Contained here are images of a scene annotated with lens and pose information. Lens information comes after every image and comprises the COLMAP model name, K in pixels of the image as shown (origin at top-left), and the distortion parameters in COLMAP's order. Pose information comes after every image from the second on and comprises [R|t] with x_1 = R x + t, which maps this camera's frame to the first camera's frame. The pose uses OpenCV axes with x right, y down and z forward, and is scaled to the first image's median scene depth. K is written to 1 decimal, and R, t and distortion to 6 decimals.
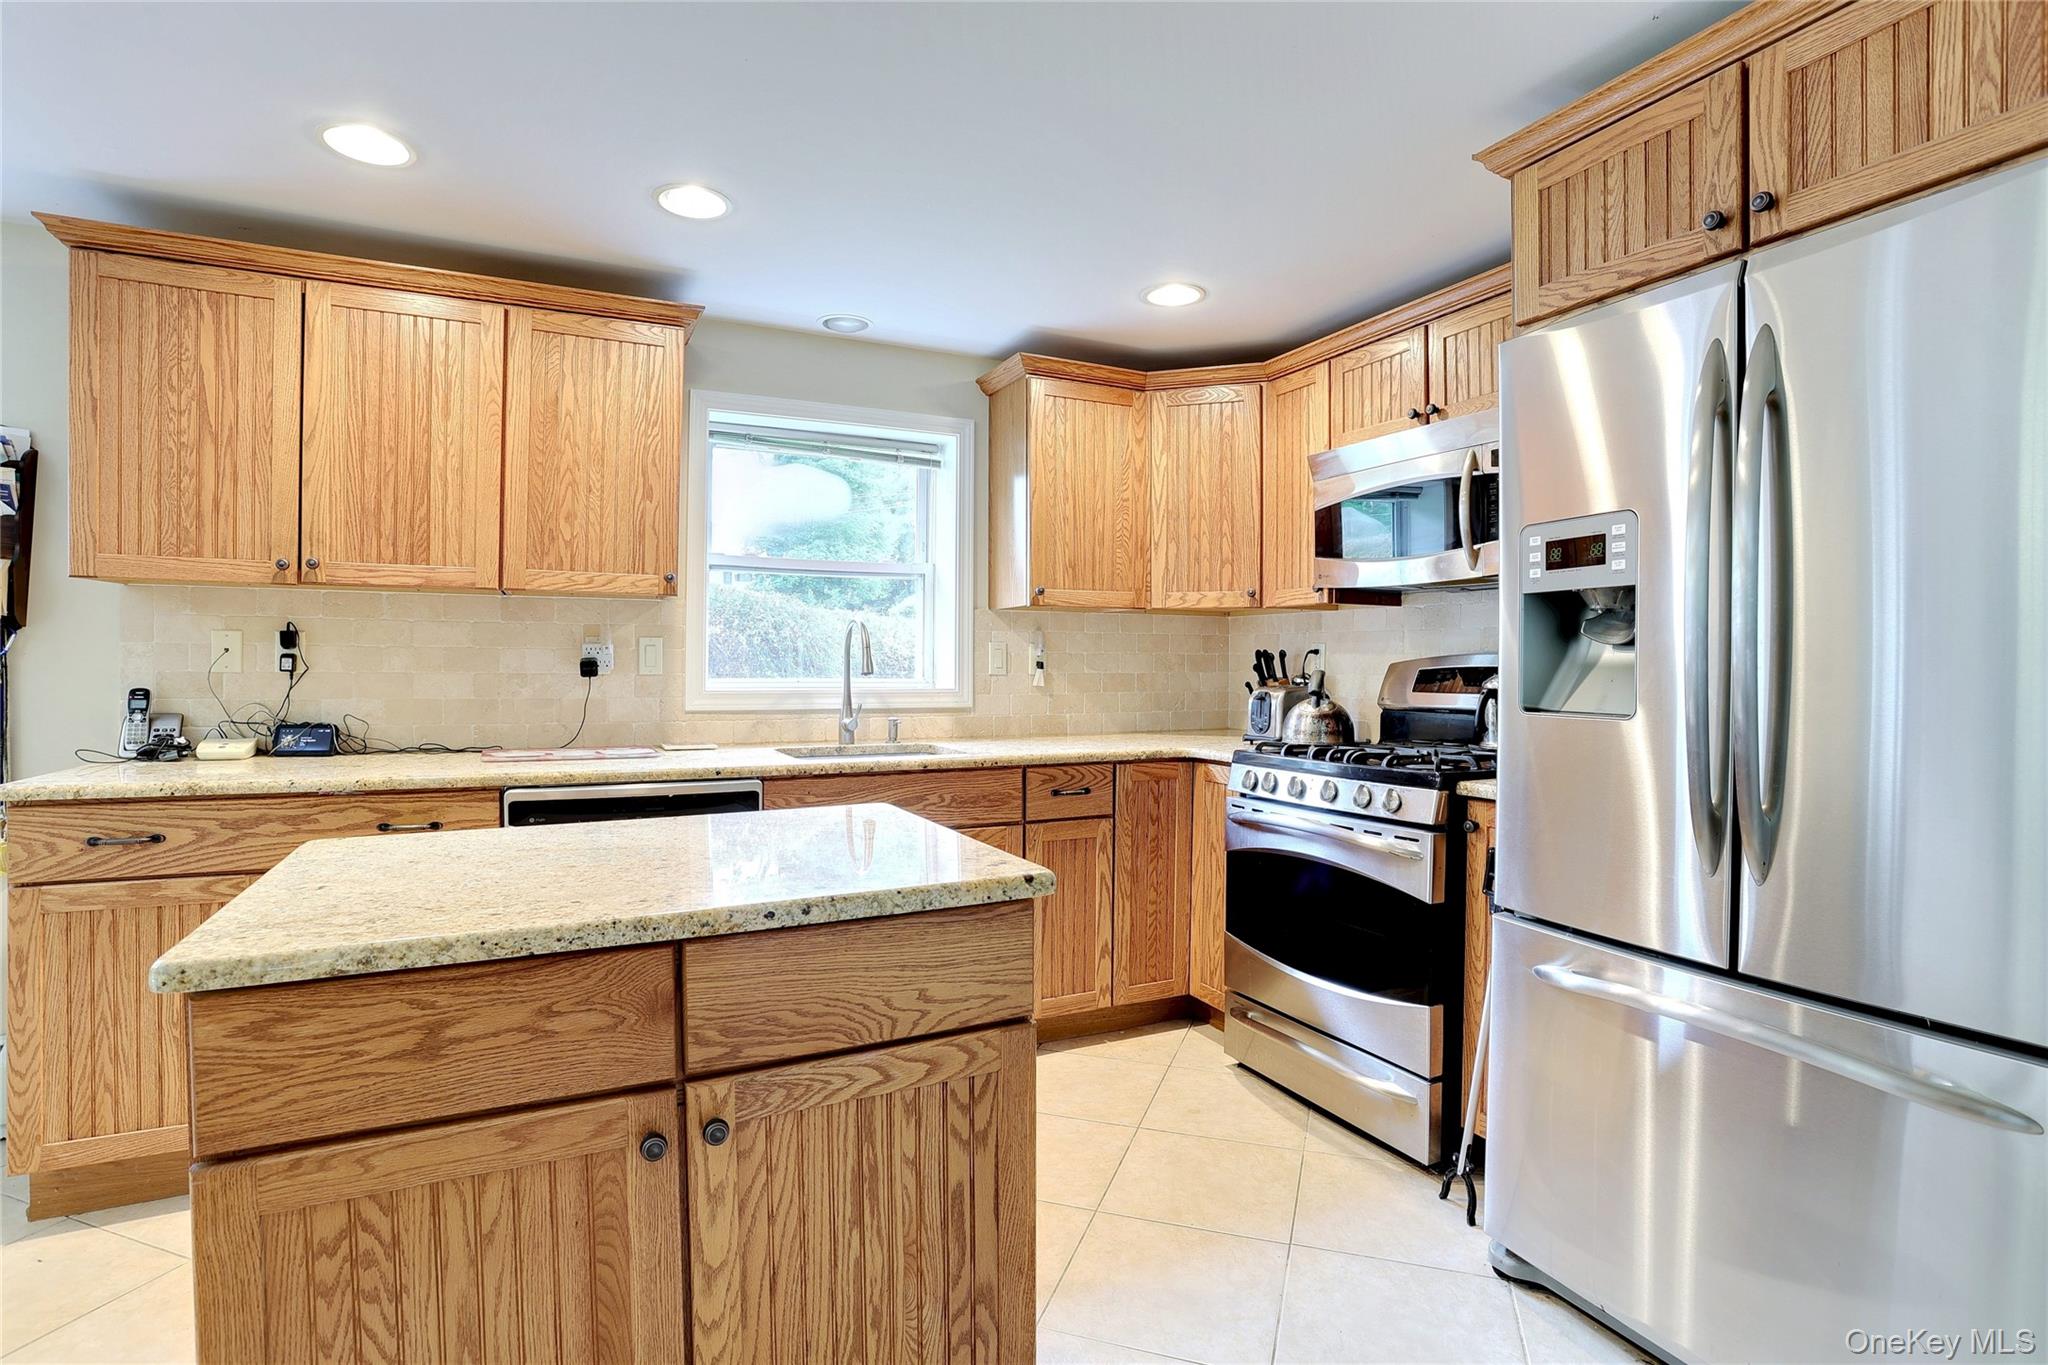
lens RADIAL K [[997.3, 0, 1016.9], [0, 997.3, 675.6], [0, 0, 1]] dist [-0.070215, 0.027403]
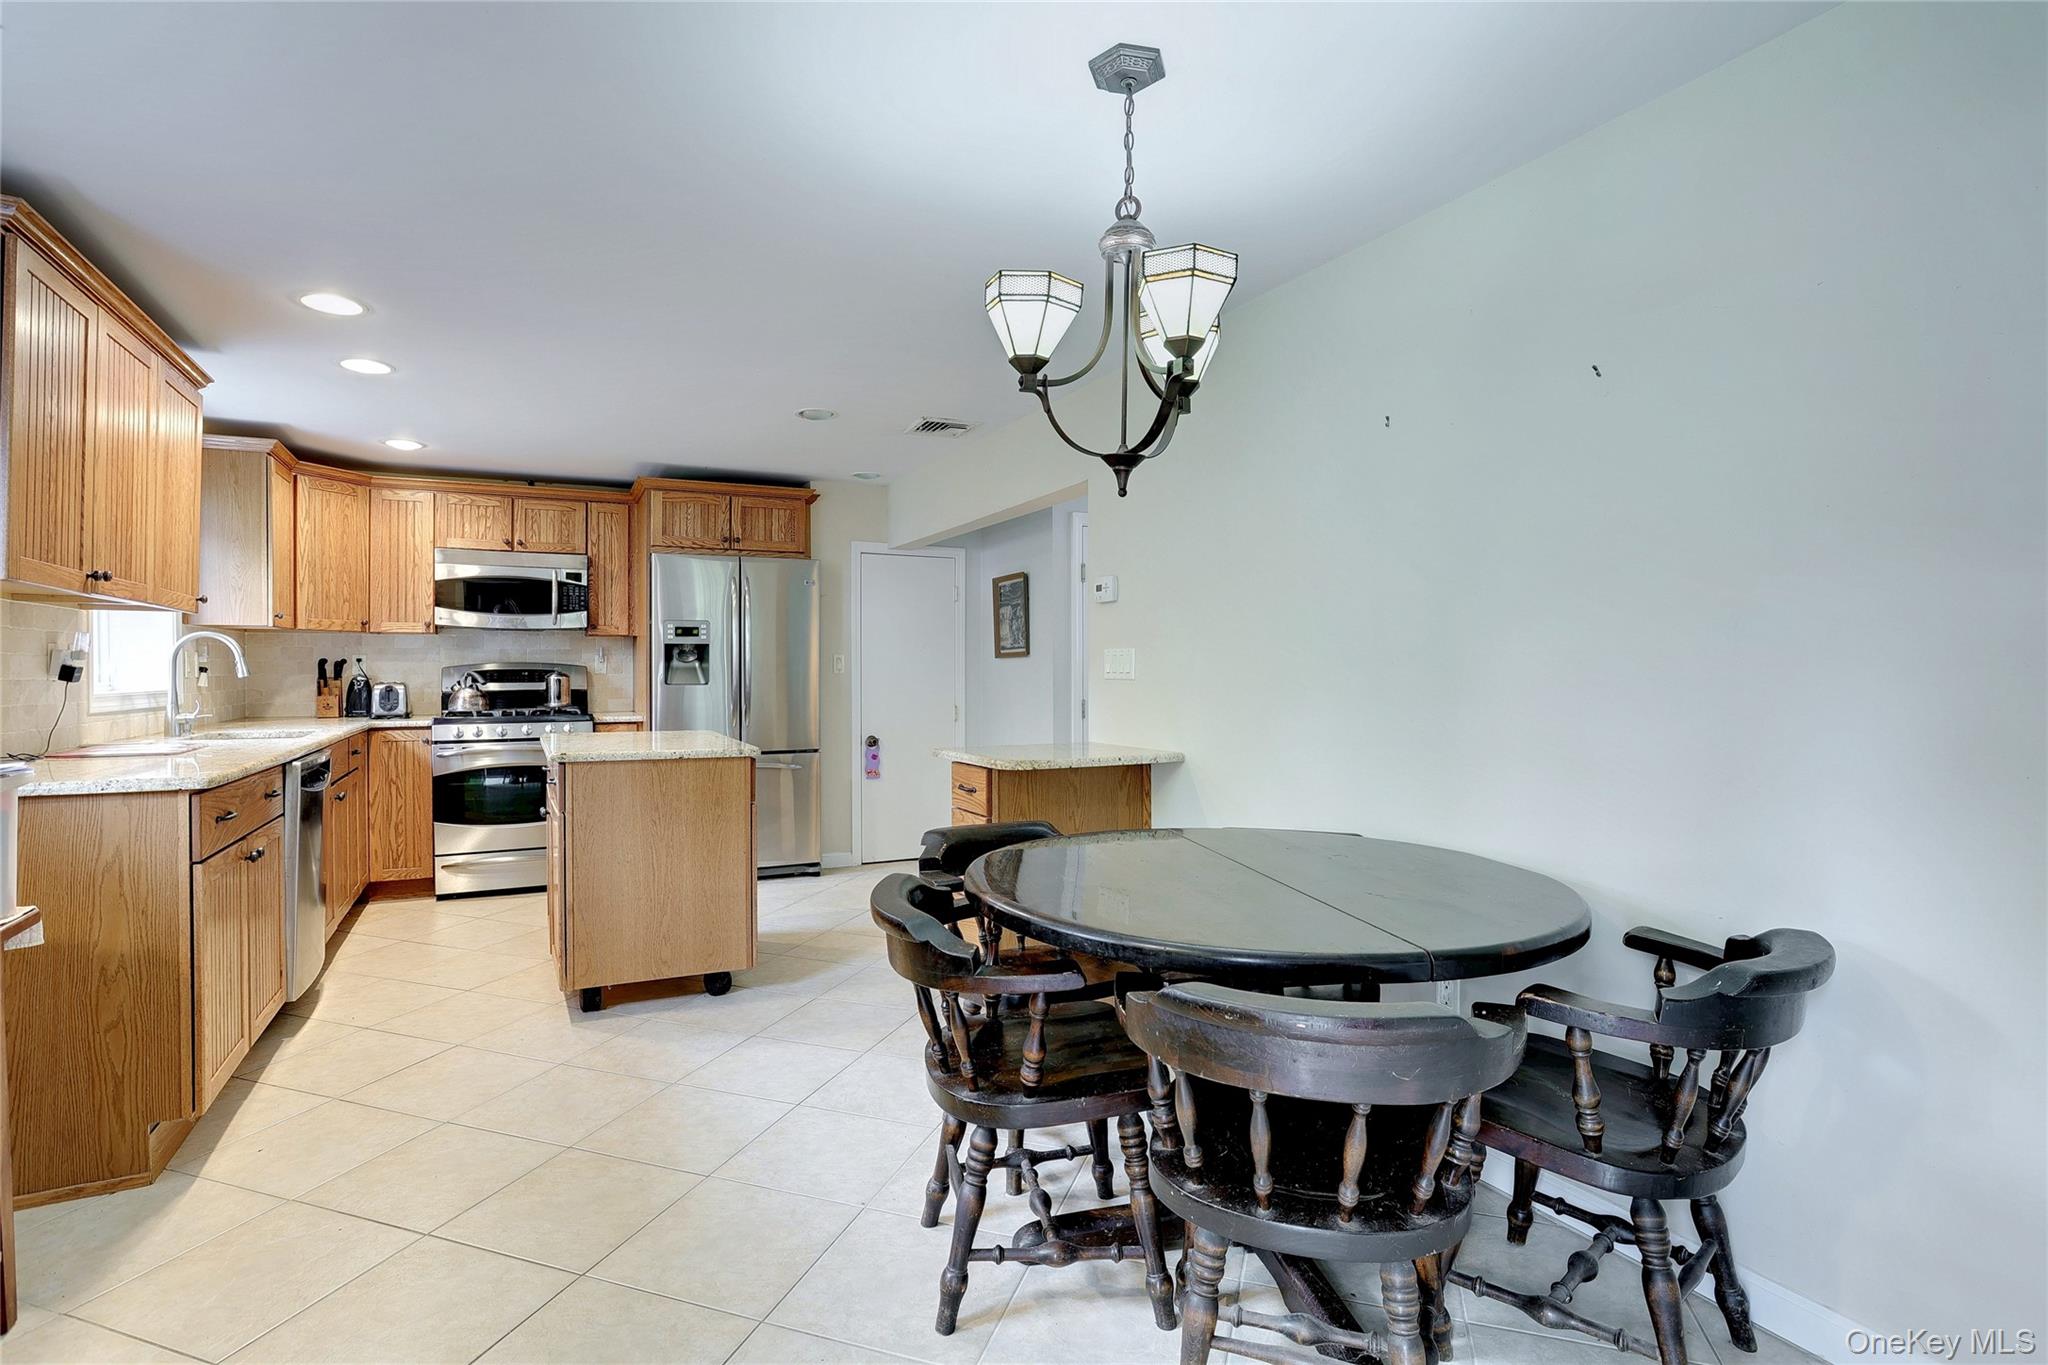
lens RADIAL K [[998.6, 0, 1013.9], [0, 998.6, 673.3], [0, 0, 1]] dist [-0.070333, 0.040154]
pose [[-0.024003, -0.007696, 0.999682, -1.880417], [0.012249, 0.999893, 0.007992, -0.004983], [-0.999637, 0.012437, -0.023906, 0.032555]]
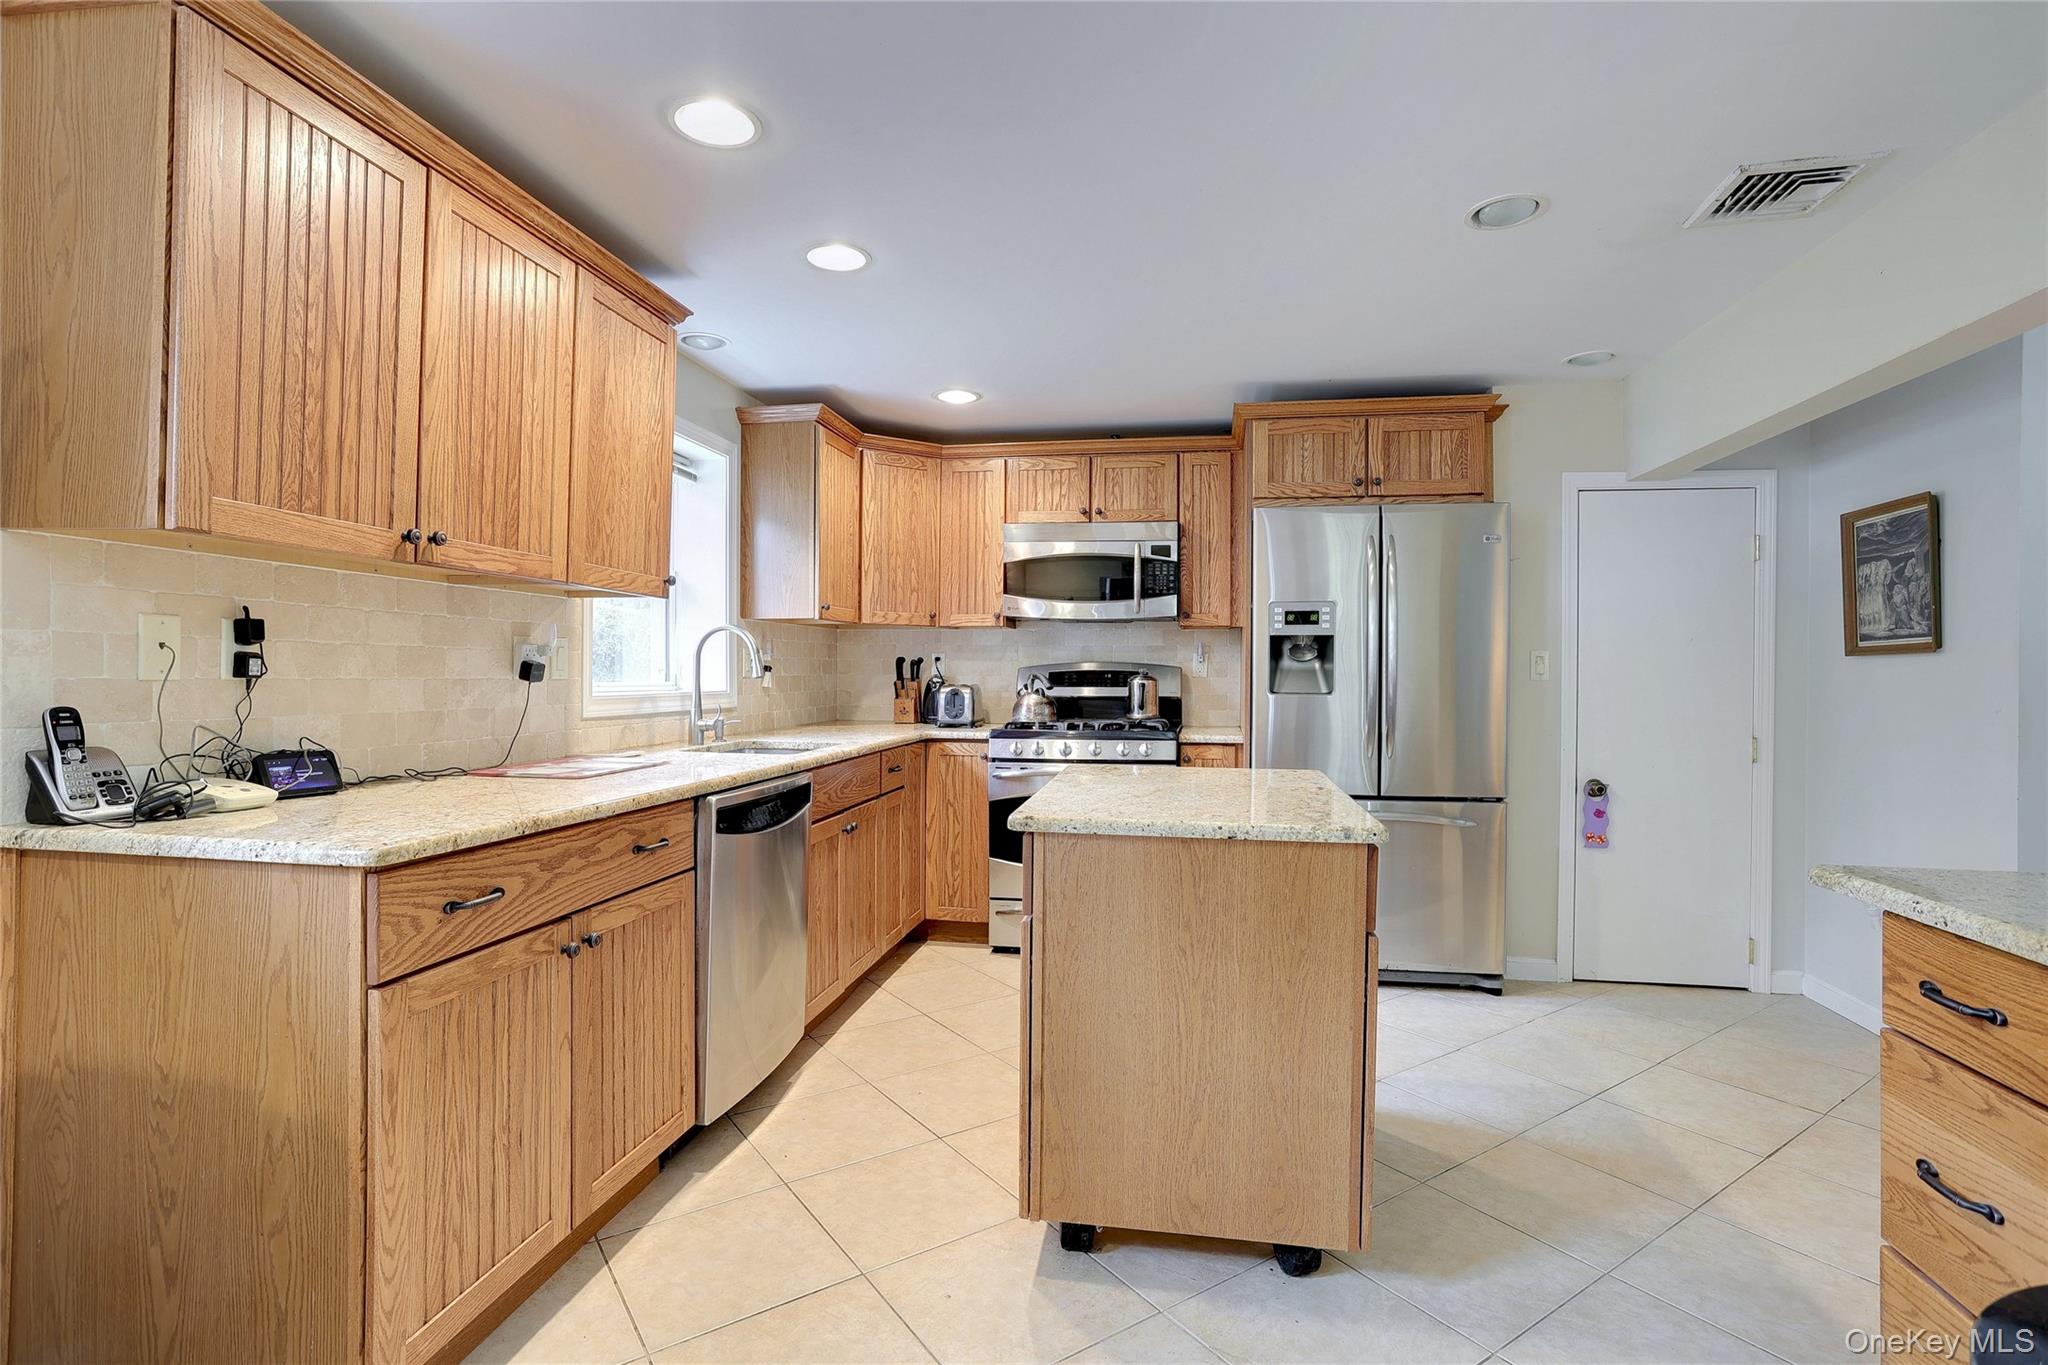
lens RADIAL K [[998.6, 0, 1013.9], [0, 998.6, 673.3], [0, 0, 1]] dist [-0.070333, 0.040154]
pose [[0.586849, -0.002694, 0.809692, -1.135845], [0.005302, 0.999986, -0.000516, -0.004722], [-0.809679, 0.004596, 0.586855, 0.171388]]
